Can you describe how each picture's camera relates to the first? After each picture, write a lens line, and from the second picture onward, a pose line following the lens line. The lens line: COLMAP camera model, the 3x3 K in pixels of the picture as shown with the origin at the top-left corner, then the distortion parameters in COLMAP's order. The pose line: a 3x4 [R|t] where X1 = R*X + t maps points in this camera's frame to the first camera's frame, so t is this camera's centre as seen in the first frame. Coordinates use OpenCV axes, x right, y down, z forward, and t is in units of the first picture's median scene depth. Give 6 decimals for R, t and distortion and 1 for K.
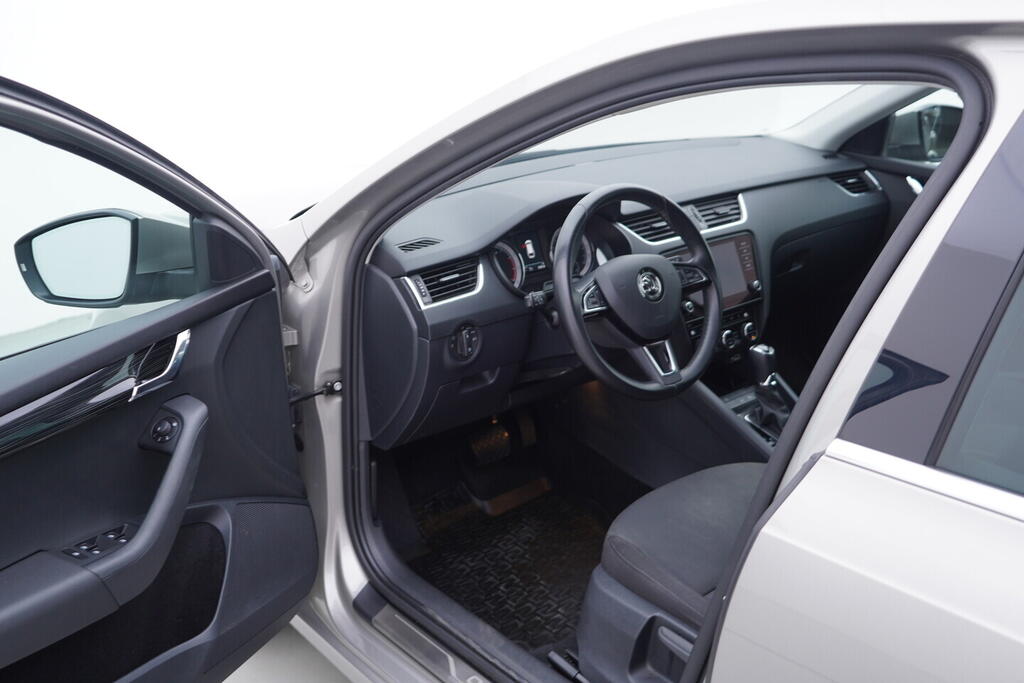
lens RADIAL K [[1057.0, 0, 512.0], [0, 1057.0, 341.5], [0, 0, 1]] dist [0.000707, 0.010587]
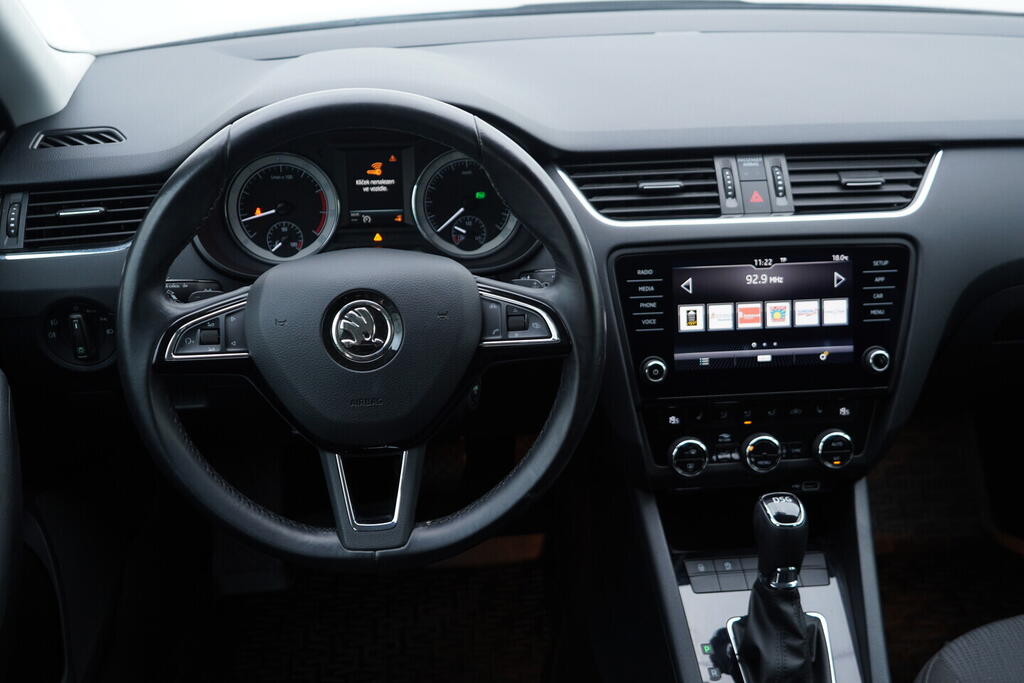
lens RADIAL K [[1057.0, 0, 512.0], [0, 1057.0, 341.5], [0, 0, 1]] dist [0.000707, 0.010587]
pose [[0.812603, 0.293197, -0.503698, 0.399356], [-0.203171, 0.952540, 0.226693, -0.159461], [0.546258, -0.081875, 0.833606, 0.646534]]
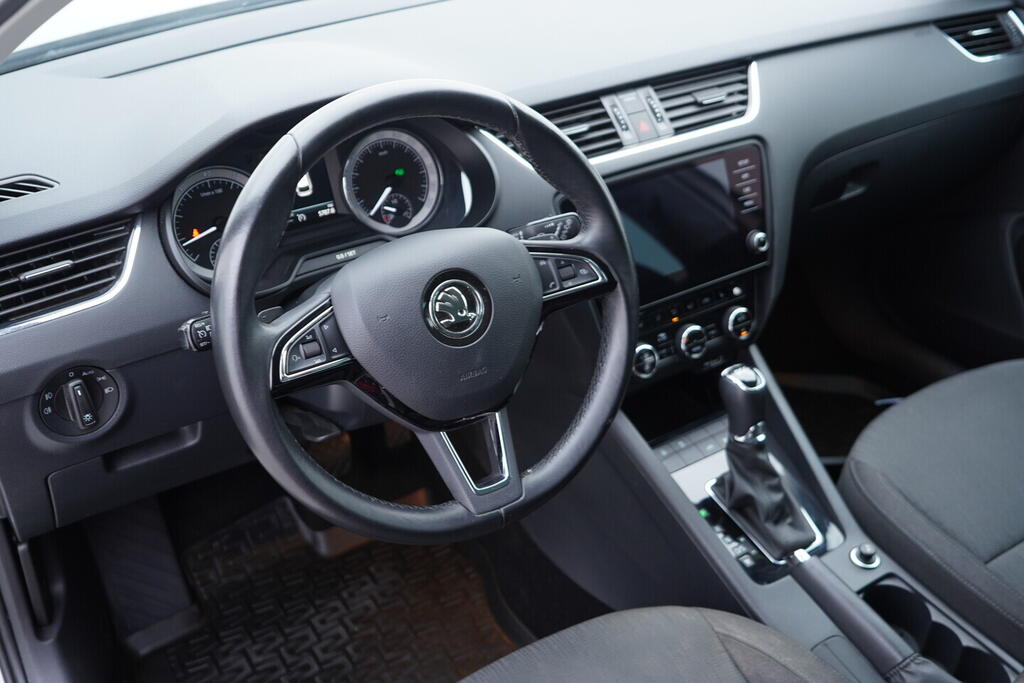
lens RADIAL K [[1057.0, 0, 512.0], [0, 1057.0, 341.5], [0, 0, 1]] dist [0.000707, 0.010587]
pose [[0.991234, 0.067902, -0.113333, 0.204983], [-0.042919, 0.976791, 0.209852, -0.135518], [0.124952, -0.203148, 0.971142, 0.531321]]
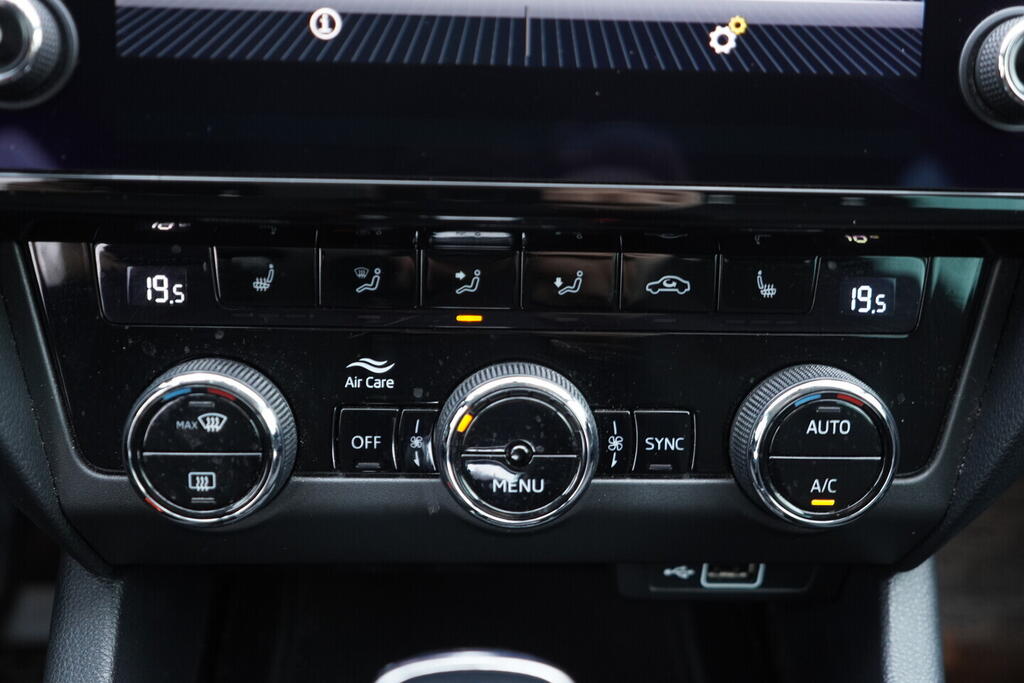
lens RADIAL K [[1057.0, 0, 512.0], [0, 1057.0, 341.5], [0, 0, 1]] dist [0.000707, 0.010587]
pose [[0.779352, 0.346327, -0.522177, 0.308041], [-0.250839, 0.936121, 0.246491, -0.048729], [0.574187, -0.061120, 0.816440, 1.071671]]
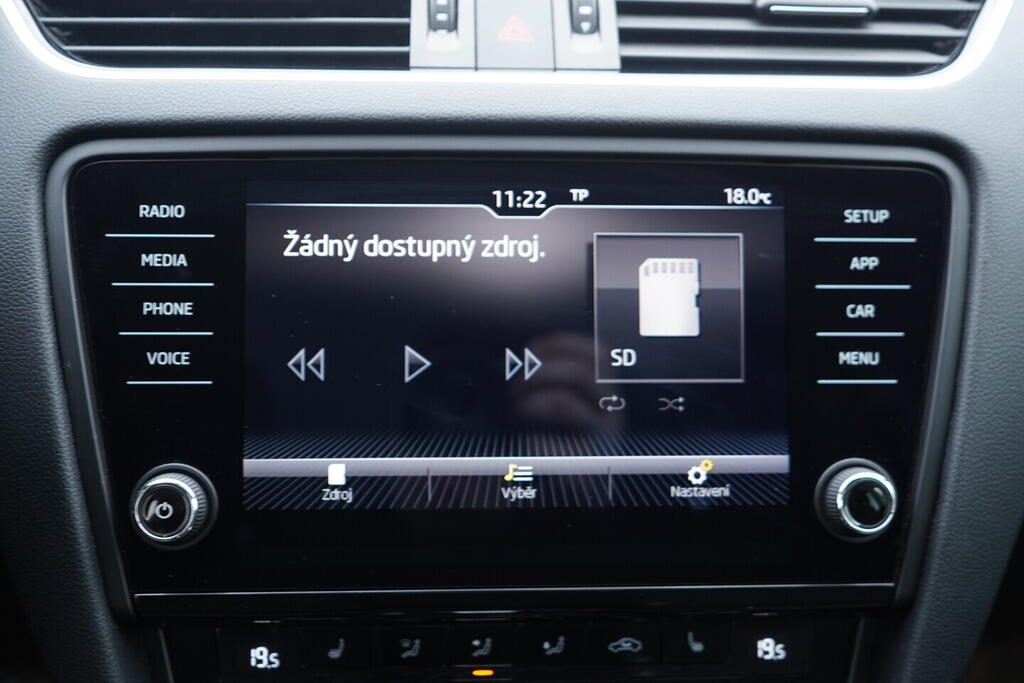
lens RADIAL K [[1050.4, 0, 513.9], [0, 1050.4, 345.7], [0, 0, 1]] dist [0.004560, 0.000944]
pose [[0.788351, 0.242484, -0.565424, 0.328497], [-0.230801, 0.968494, 0.093545, -0.093005], [0.570293, 0.056754, 0.819479, 1.024667]]
